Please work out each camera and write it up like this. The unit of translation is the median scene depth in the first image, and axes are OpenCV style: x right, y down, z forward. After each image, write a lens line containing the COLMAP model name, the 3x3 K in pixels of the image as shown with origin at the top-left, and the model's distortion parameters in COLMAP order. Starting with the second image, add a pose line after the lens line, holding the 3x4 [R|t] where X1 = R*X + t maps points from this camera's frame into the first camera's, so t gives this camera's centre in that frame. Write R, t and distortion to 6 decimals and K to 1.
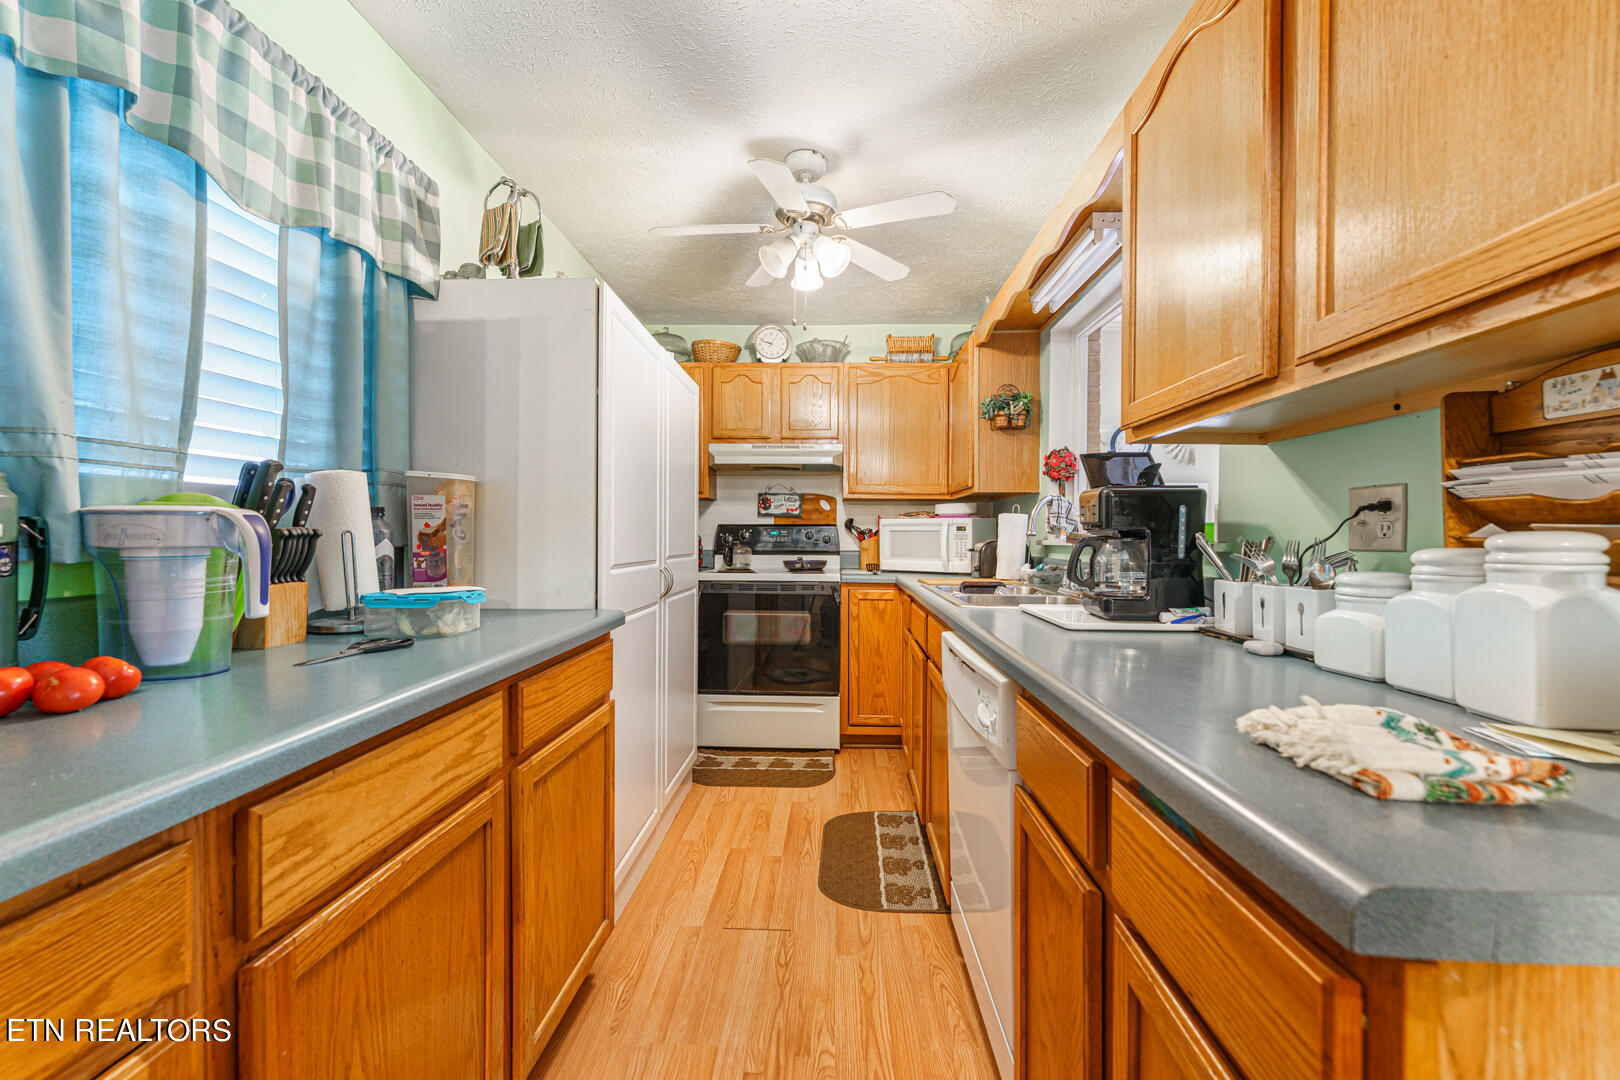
lens RADIAL K [[651.6, 0, 809.0], [0, 651.6, 537.9], [0, 0, 1]] dist [-0.000801, -0.000934]
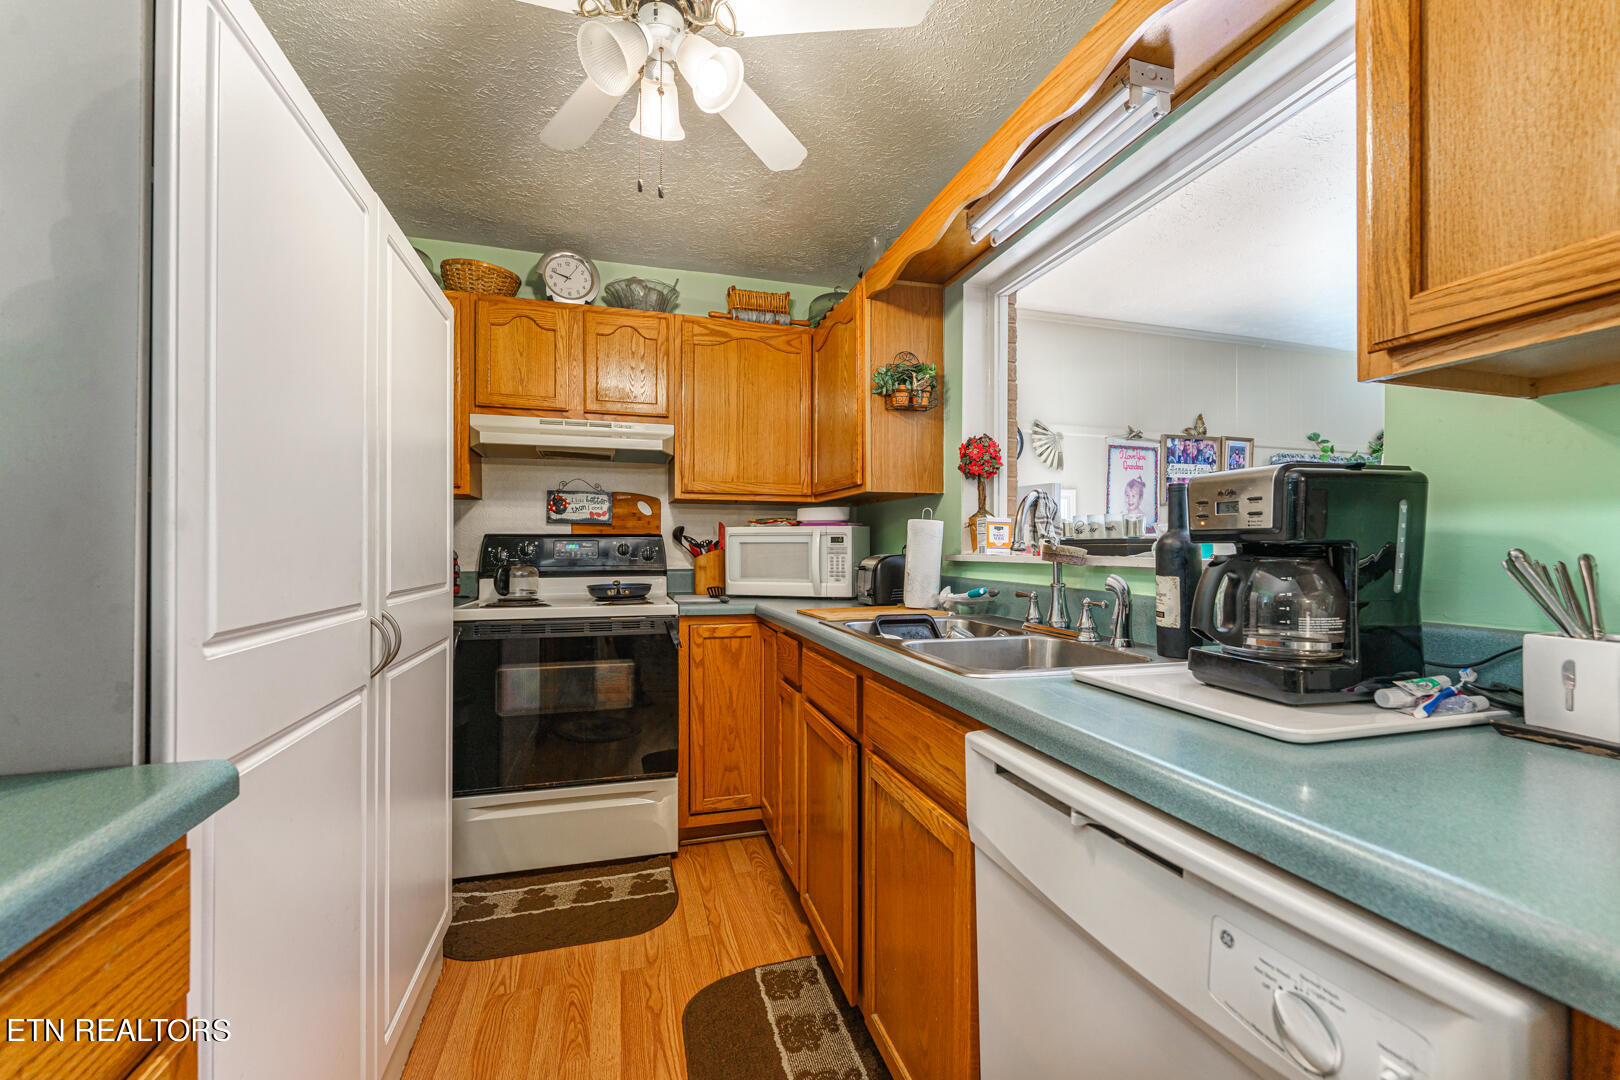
lens RADIAL K [[651.6, 0, 809.2], [0, 651.6, 543.7], [0, 0, 1]] dist [-0.000801, -0.000934]
pose [[0.944427, -0.003644, 0.328700, -0.049250], [0.006106, 0.999960, -0.006460, -0.004701], [-0.328663, 0.008108, 0.944412, 0.278450]]
